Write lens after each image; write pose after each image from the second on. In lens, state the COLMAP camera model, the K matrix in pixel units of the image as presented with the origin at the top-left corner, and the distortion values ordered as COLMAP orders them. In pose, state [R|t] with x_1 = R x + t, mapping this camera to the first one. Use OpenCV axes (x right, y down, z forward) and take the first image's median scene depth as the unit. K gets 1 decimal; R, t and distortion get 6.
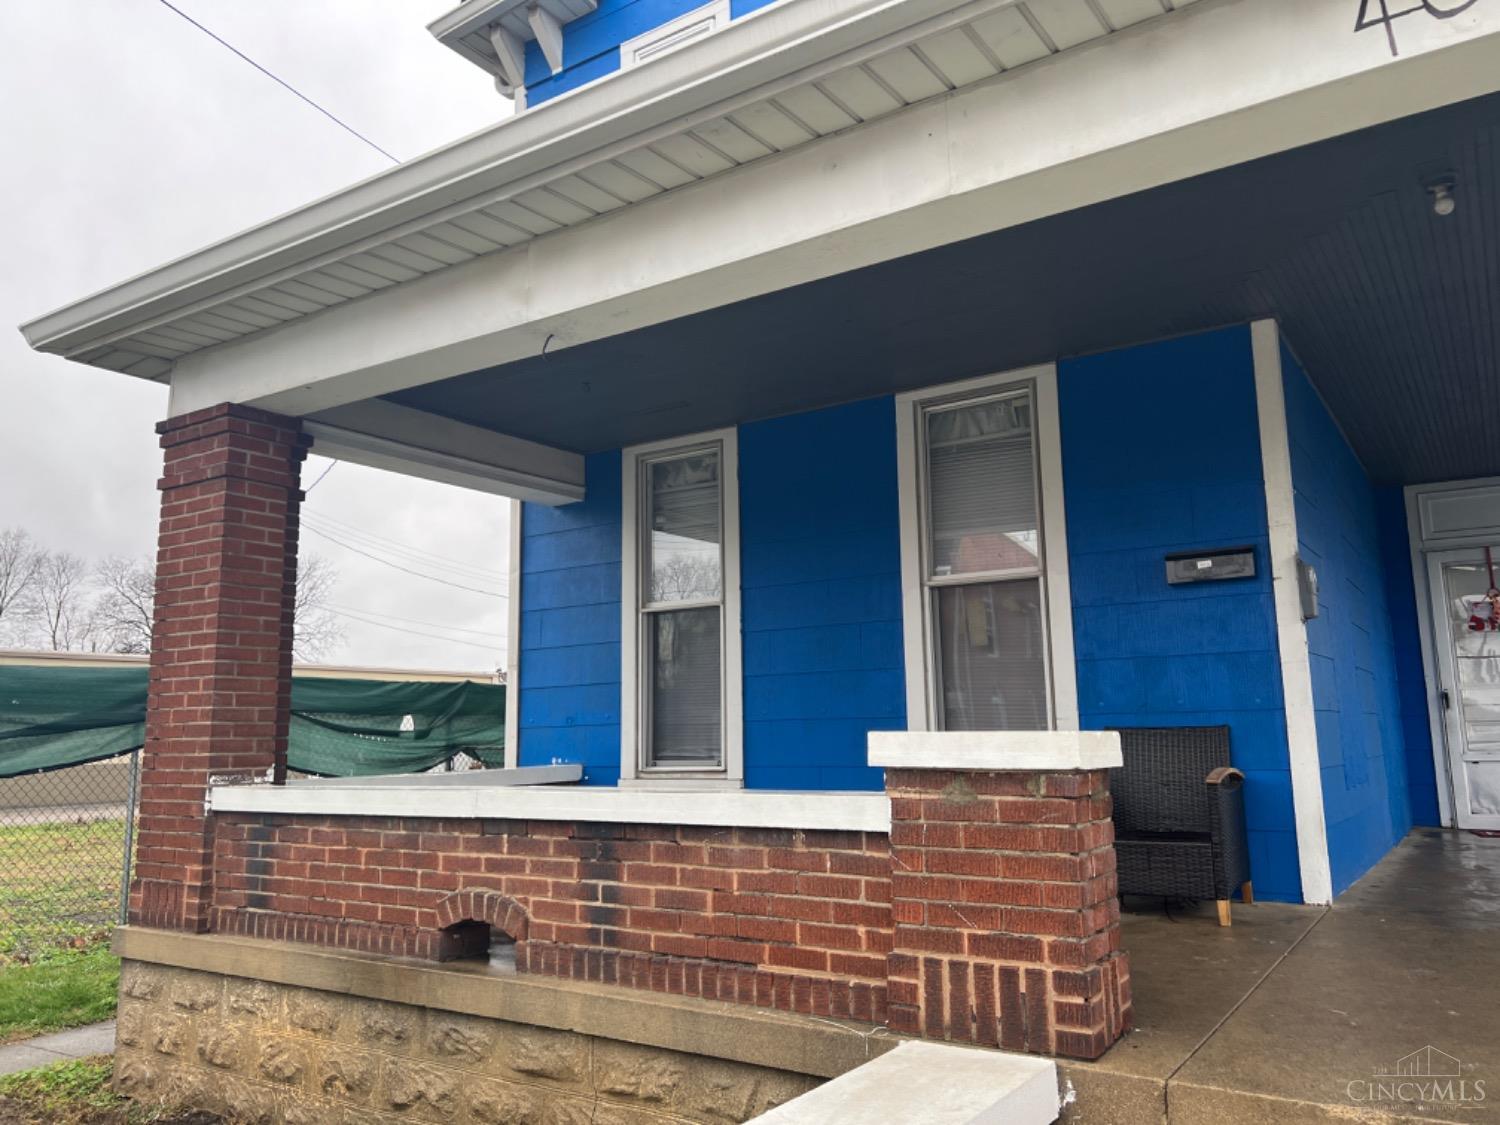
lens RADIAL K [[1119.9, 0, 753.2], [0, 1119.9, 557.9], [0, 0, 1]] dist [0.067639, -0.081500]
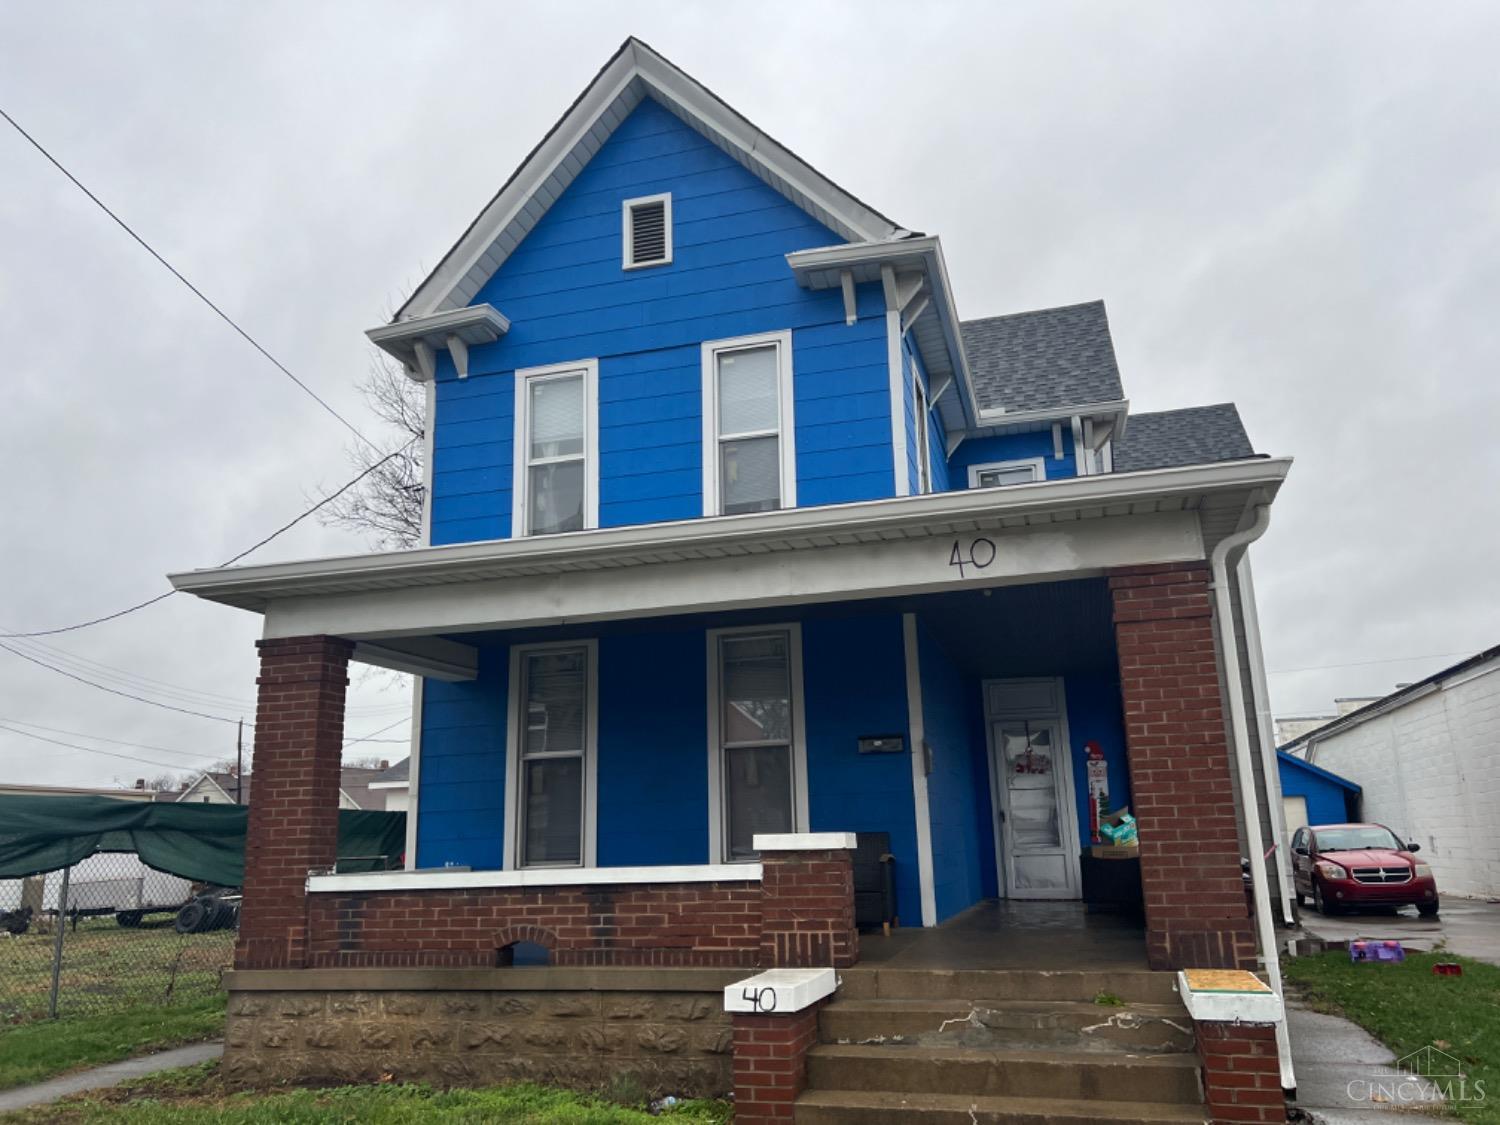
lens RADIAL K [[1107.6, 0, 759.4], [0, 1107.6, 585.8], [0, 0, 1]] dist [0.064756, -0.078568]
pose [[0.951858, 0.059045, 0.300800, -0.422496], [-0.035419, 0.995886, -0.083407, -0.113158], [-0.304487, 0.068738, 0.950033, -0.832539]]
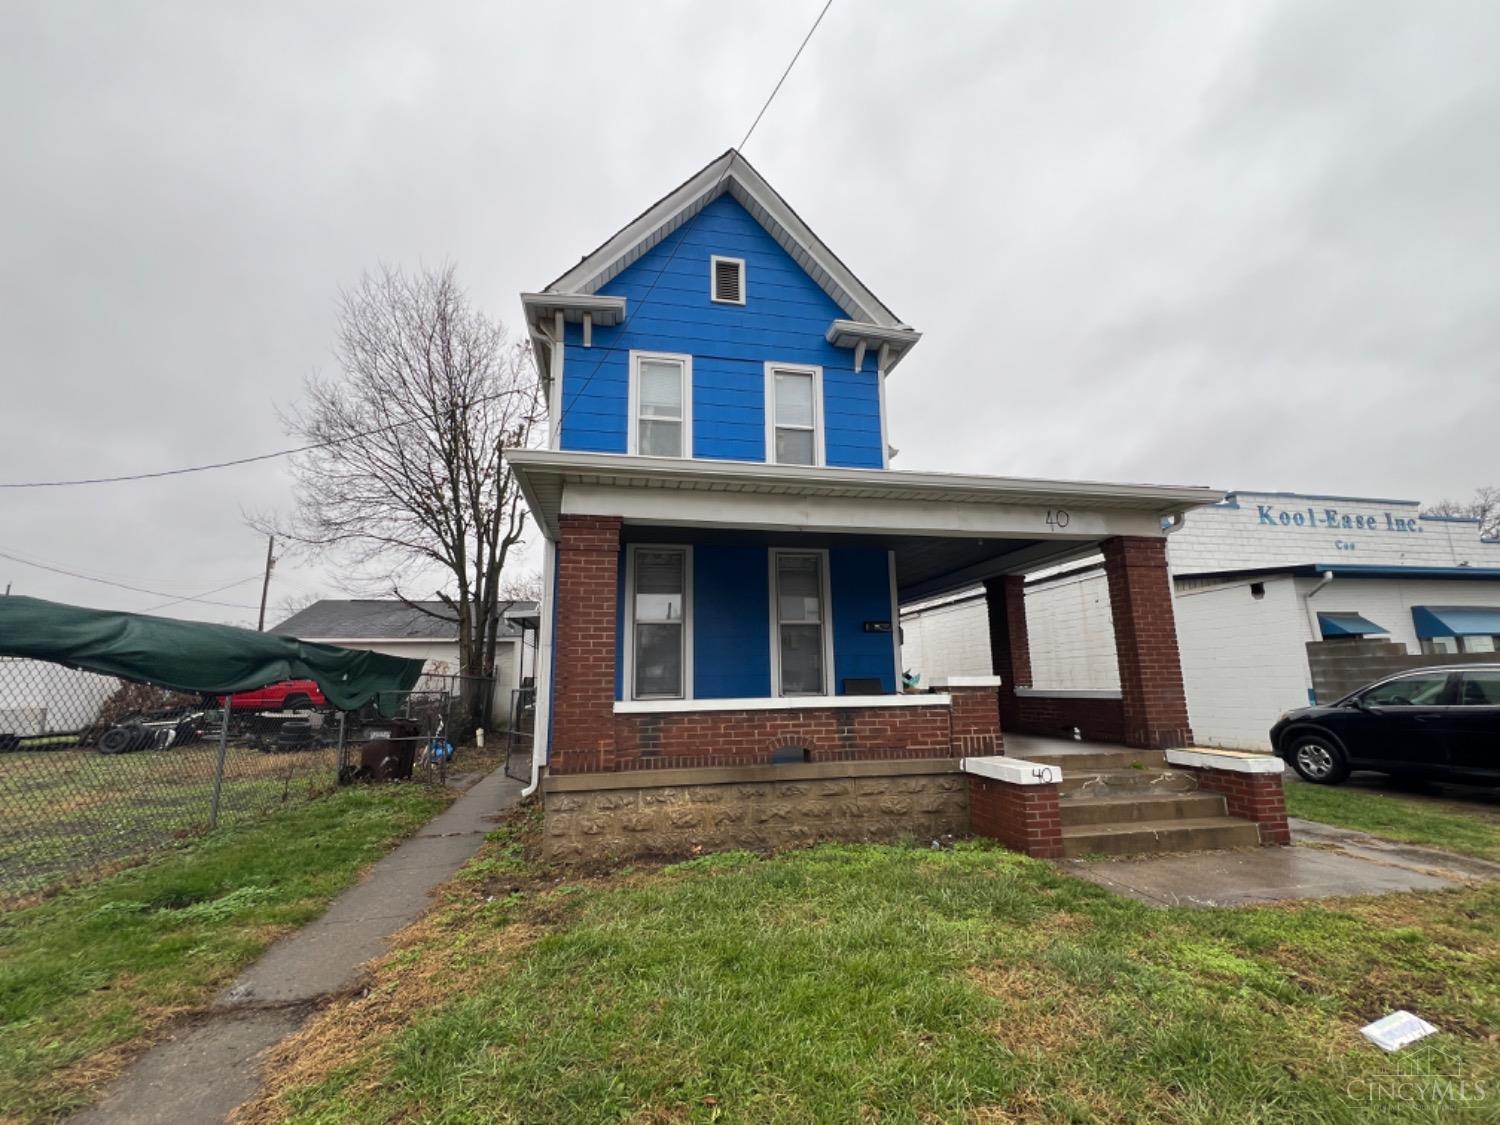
lens RADIAL K [[634.1, 0, 750.0], [0, 634.1, 562.5], [0, 0, 1]] dist [0.000678, -0.000131]
pose [[0.706726, 0.137562, 0.693984, -1.298336], [-0.105723, 0.990435, -0.088661, 0.030326], [-0.699543, -0.010711, 0.714510, 0.000791]]
